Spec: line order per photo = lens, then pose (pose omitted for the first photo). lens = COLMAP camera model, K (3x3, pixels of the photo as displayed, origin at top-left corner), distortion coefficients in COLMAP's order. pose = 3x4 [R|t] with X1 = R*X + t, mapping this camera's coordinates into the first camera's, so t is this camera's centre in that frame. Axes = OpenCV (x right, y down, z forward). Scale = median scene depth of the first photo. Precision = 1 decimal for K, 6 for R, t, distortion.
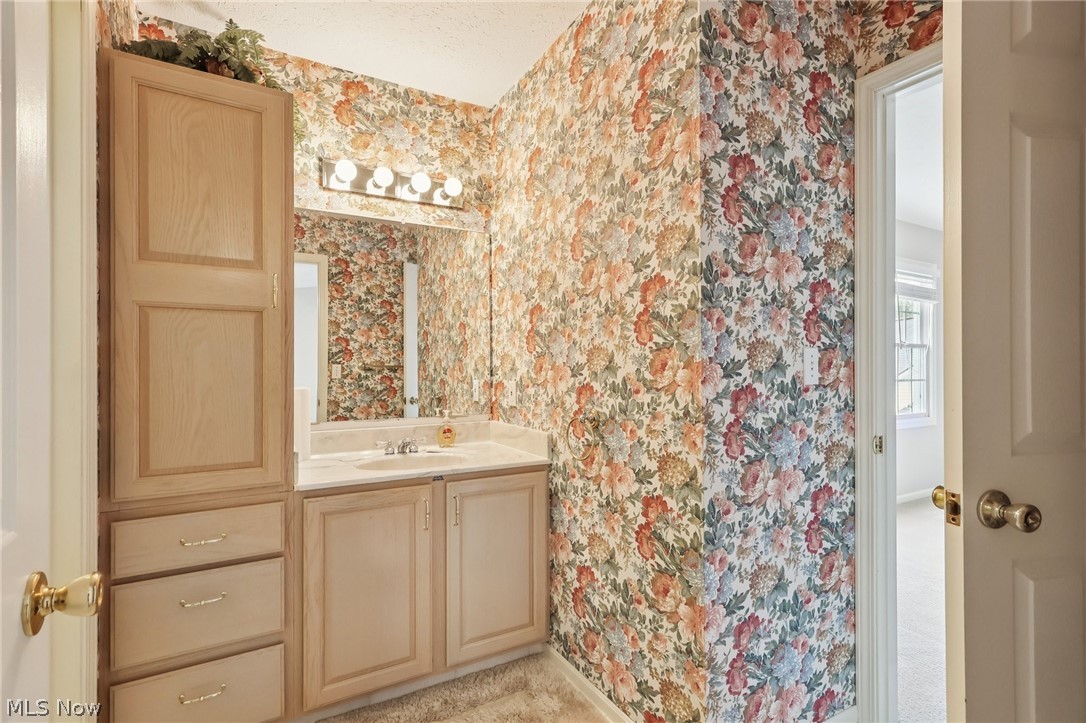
lens RADIAL K [[507.0, 0, 541.5], [0, 507.0, 367.7], [0, 0, 1]] dist [0.003509, 0.001674]
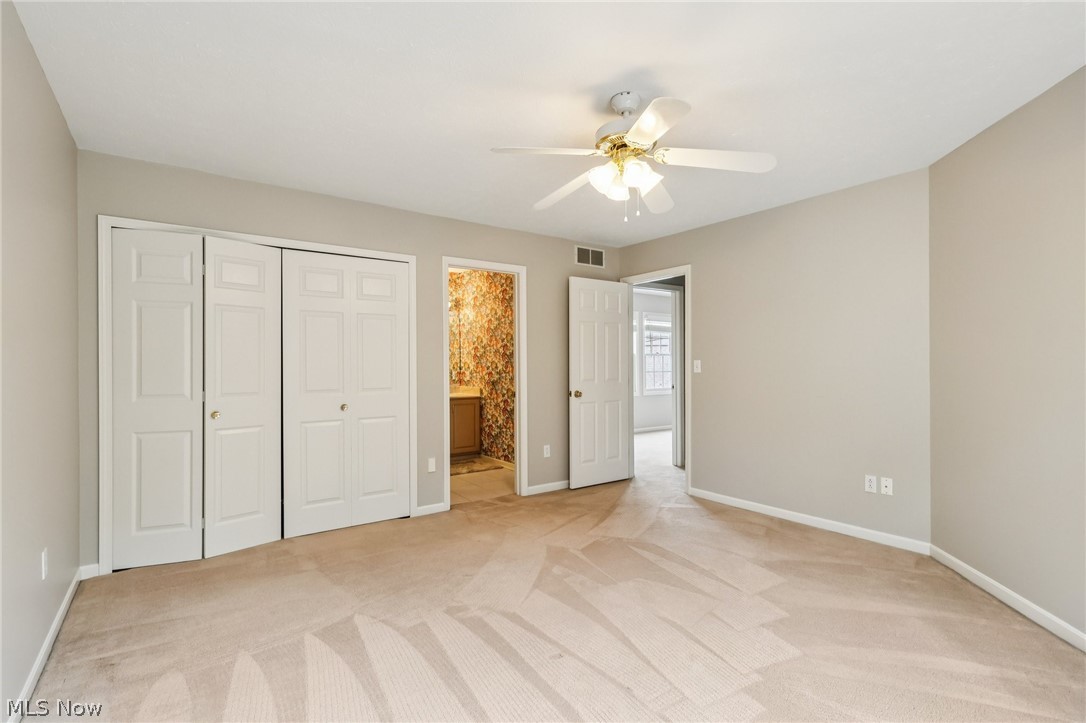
lens RADIAL K [[507.0, 0, 537.9], [0, 507.0, 361.4], [0, 0, 1]] dist [0.003509, 0.001674]
pose [[0.995130, -0.004036, 0.098488, 0.062964], [0.004162, 0.999991, -0.001069, -0.030529], [-0.098482, 0.001474, 0.995138, -2.233846]]
